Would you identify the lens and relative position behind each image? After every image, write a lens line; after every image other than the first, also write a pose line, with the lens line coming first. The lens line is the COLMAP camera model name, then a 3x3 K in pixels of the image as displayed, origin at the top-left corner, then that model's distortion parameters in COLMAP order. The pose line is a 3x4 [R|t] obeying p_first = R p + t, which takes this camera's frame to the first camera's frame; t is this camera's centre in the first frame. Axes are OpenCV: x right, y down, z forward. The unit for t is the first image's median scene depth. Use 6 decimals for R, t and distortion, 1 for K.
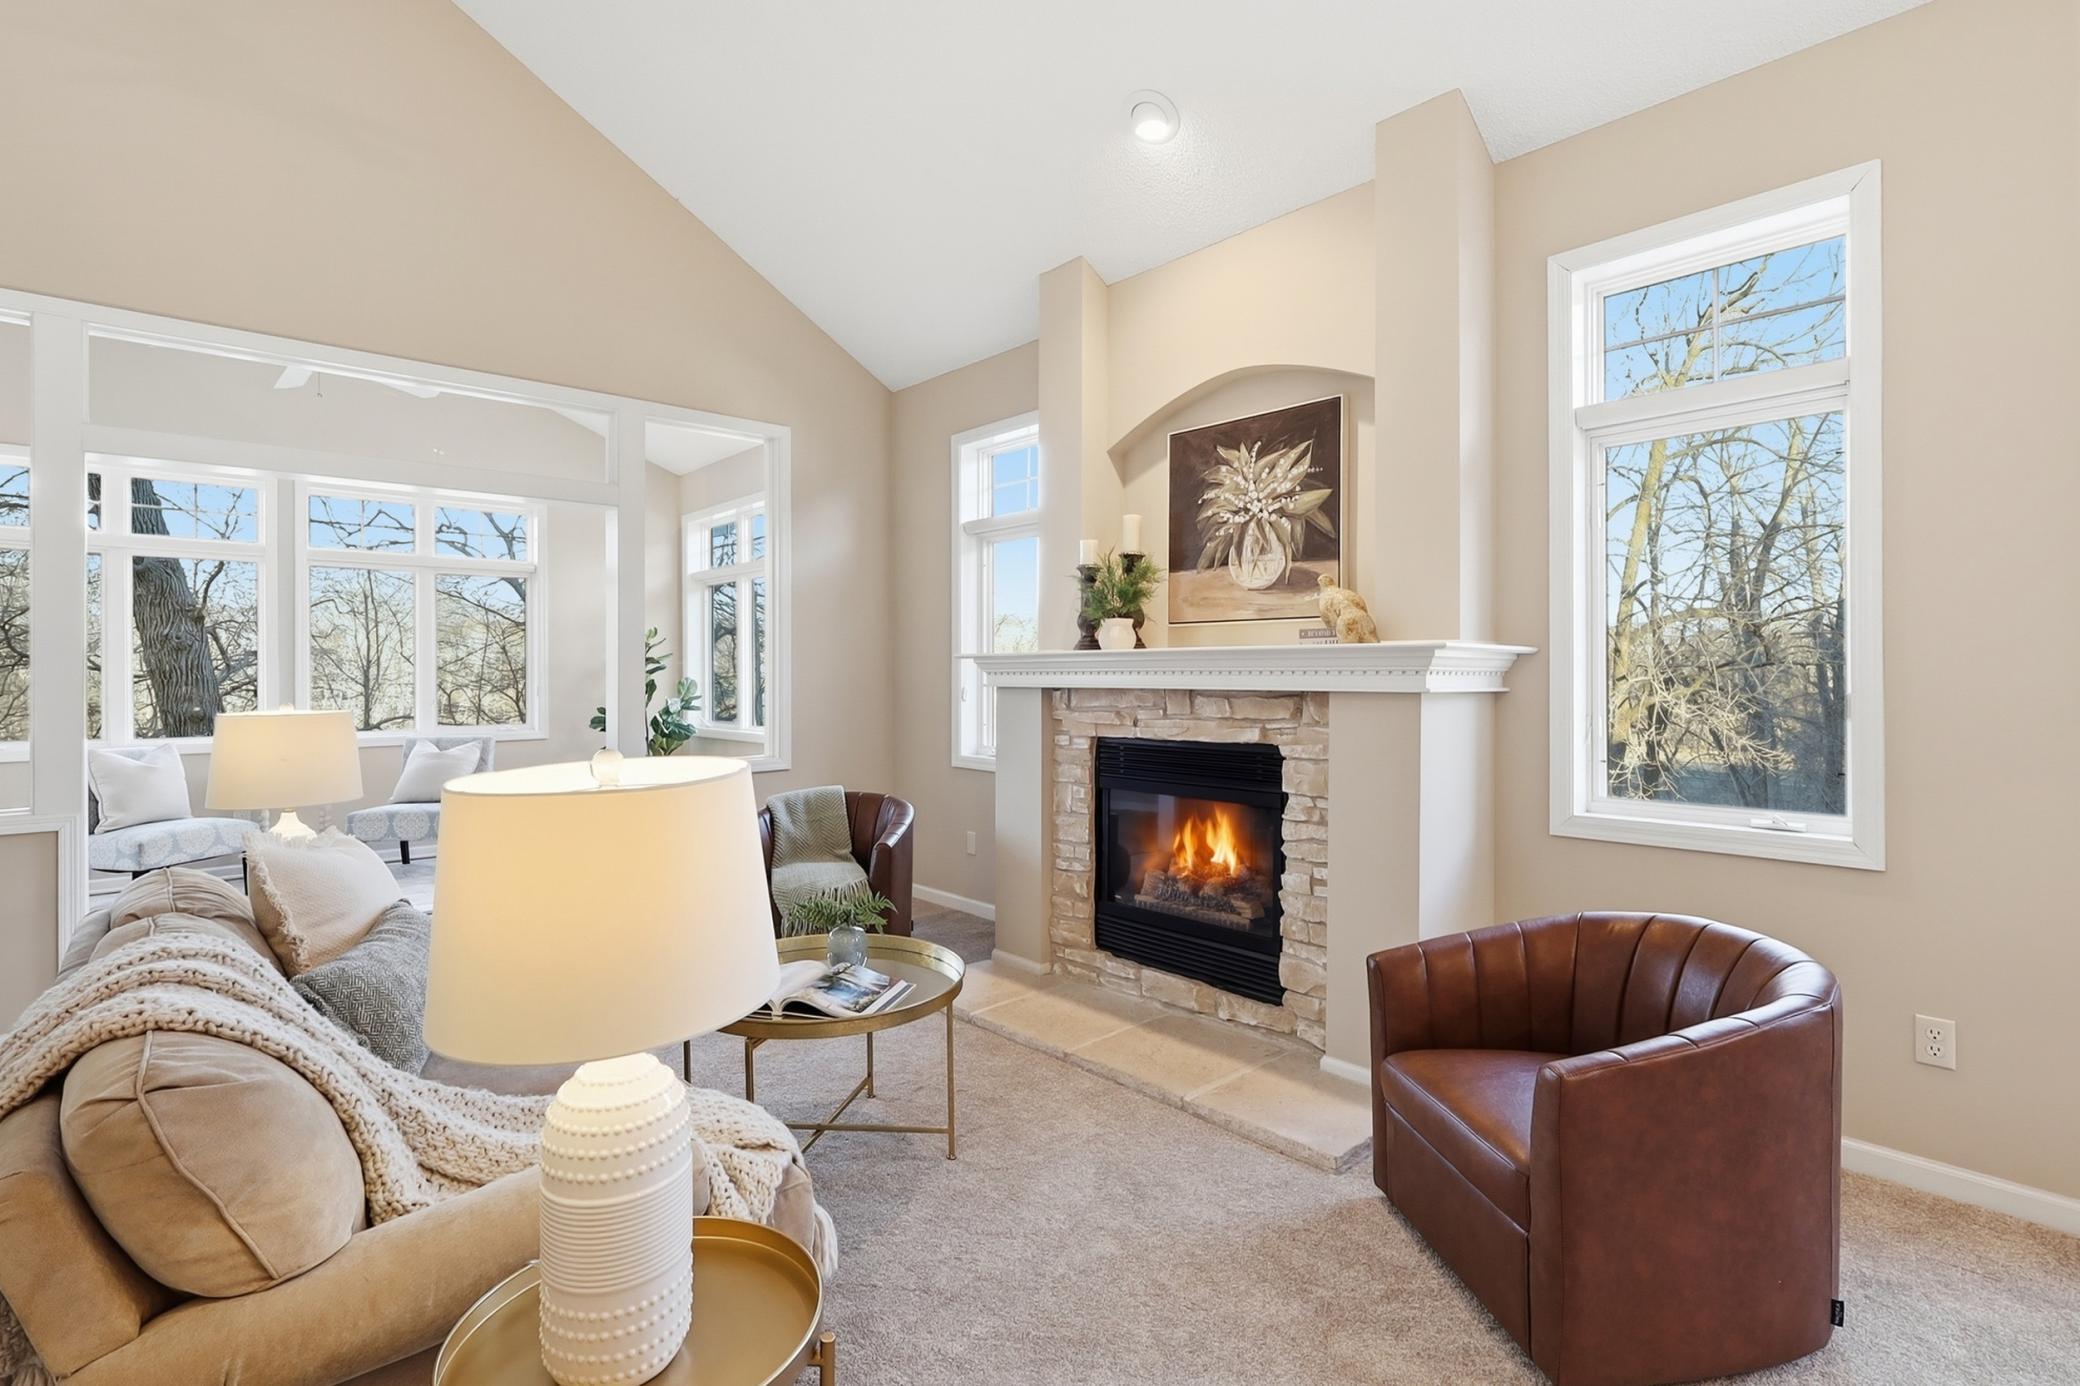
lens RADIAL K [[977.3, 0, 1048.5], [0, 977.3, 681.9], [0, 0, 1]] dist [0.002965, 0.000200]
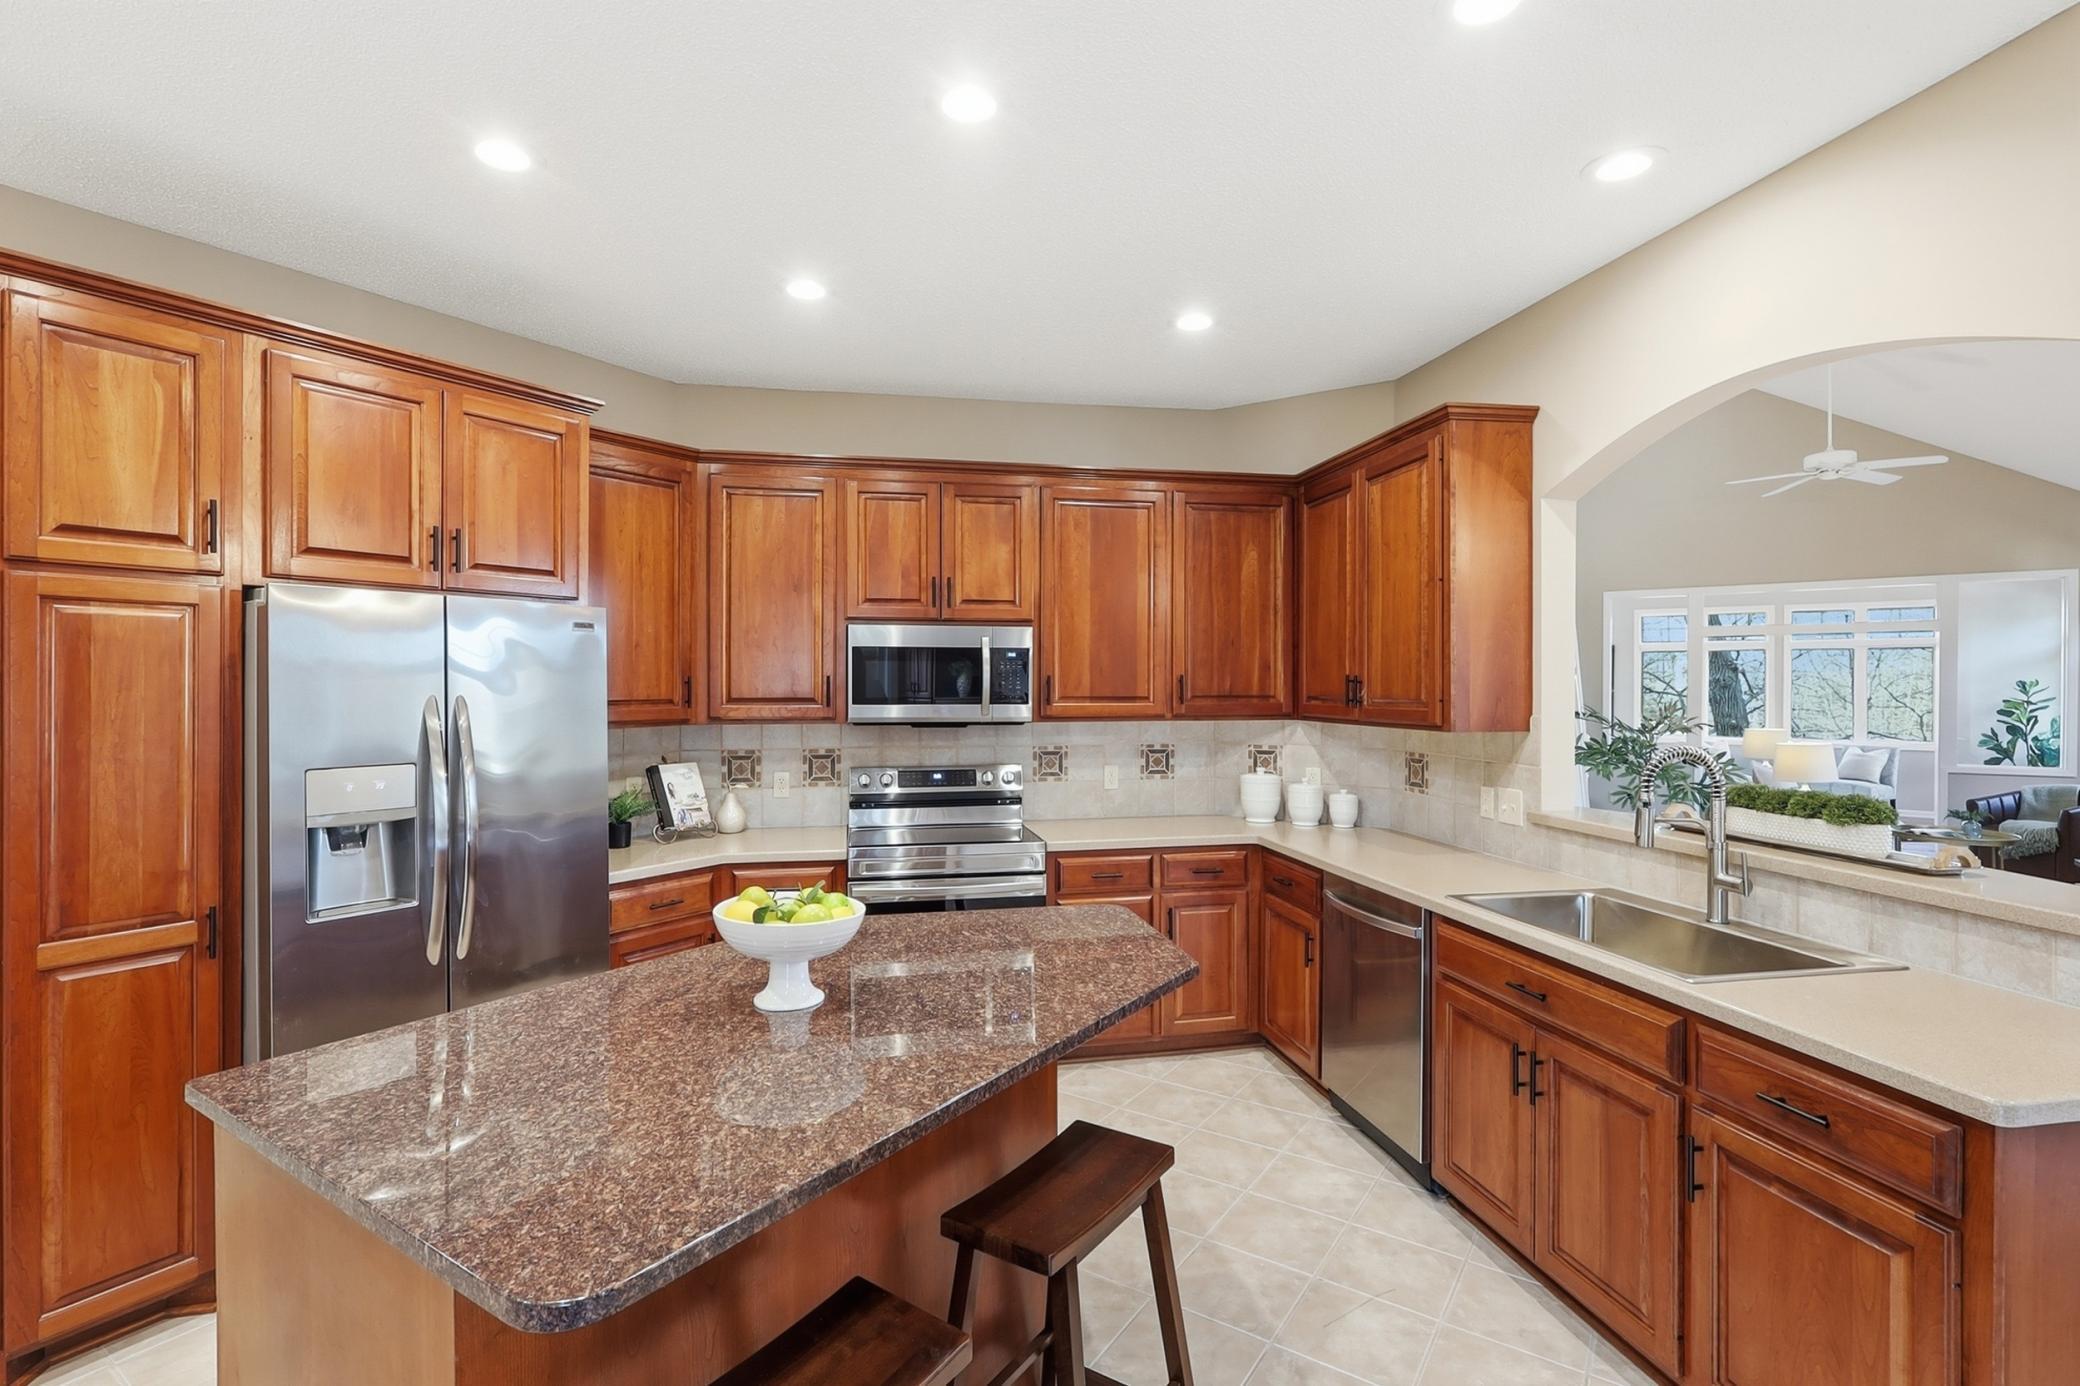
lens RADIAL K [[977.3, 0, 1038.5], [0, 977.3, 683.2], [0, 0, 1]] dist [0.002965, 0.000200]
pose [[0.239865, 0.006188, -0.970786, 1.186352], [-0.013193, 0.999908, 0.003114, -0.065027], [0.970717, 0.012060, 0.239925, -1.401038]]
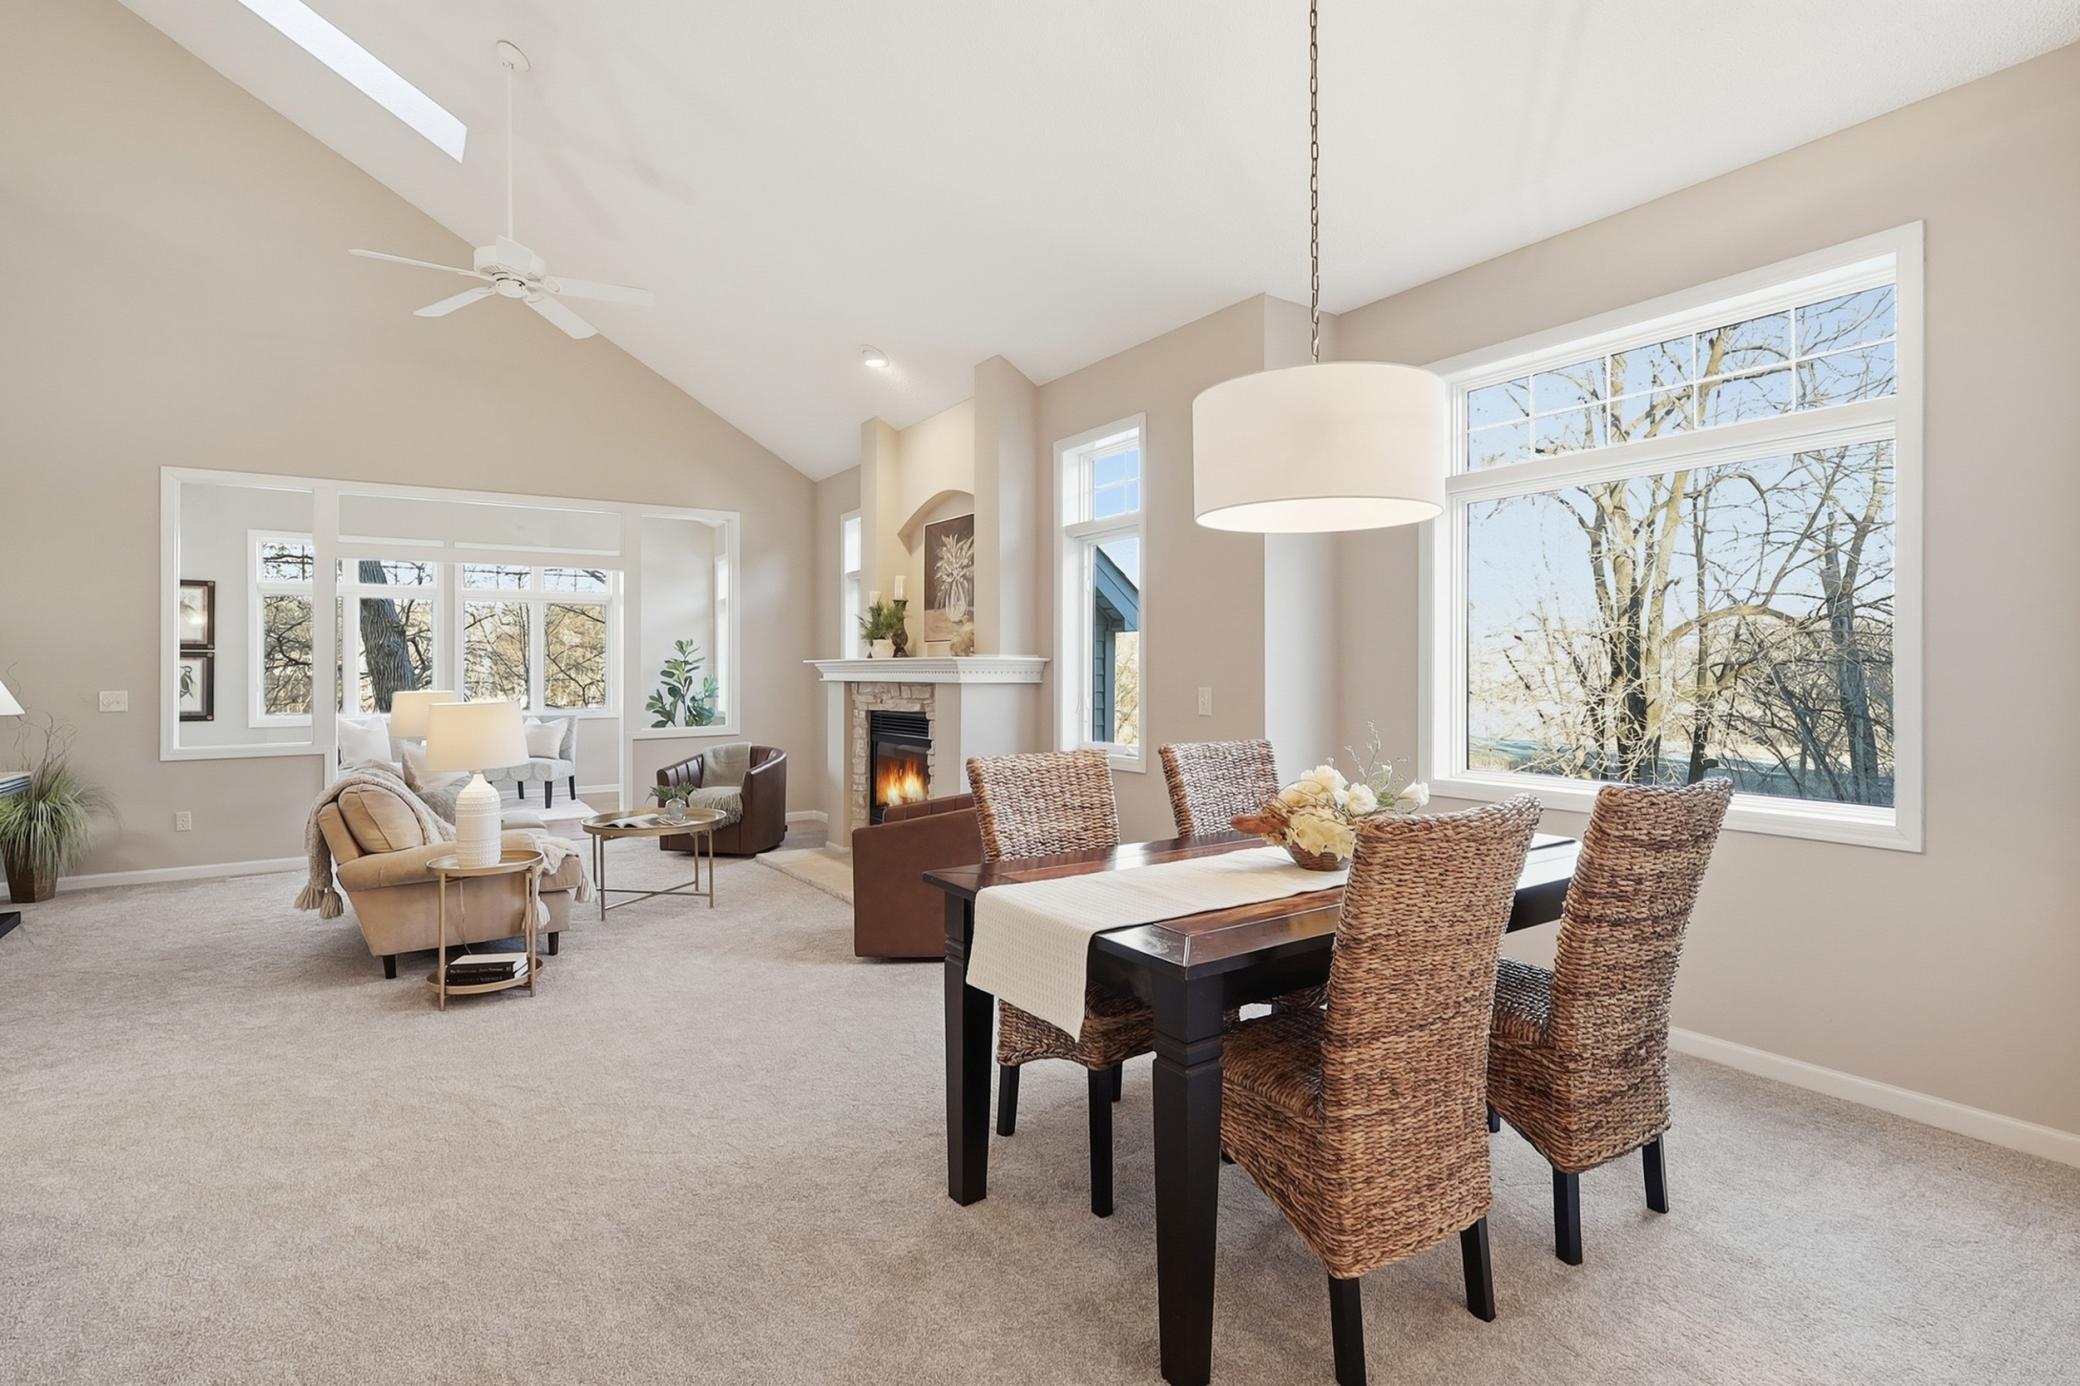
lens RADIAL K [[977.3, 0, 1031.1], [0, 977.3, 676.3], [0, 0, 1]] dist [0.002965, 0.000200]
pose [[0.988524, 0.001468, -0.151057, 0.550286], [-0.001891, 0.999995, -0.002656, 0.001790], [0.151052, 0.002911, 0.988522, -0.583490]]
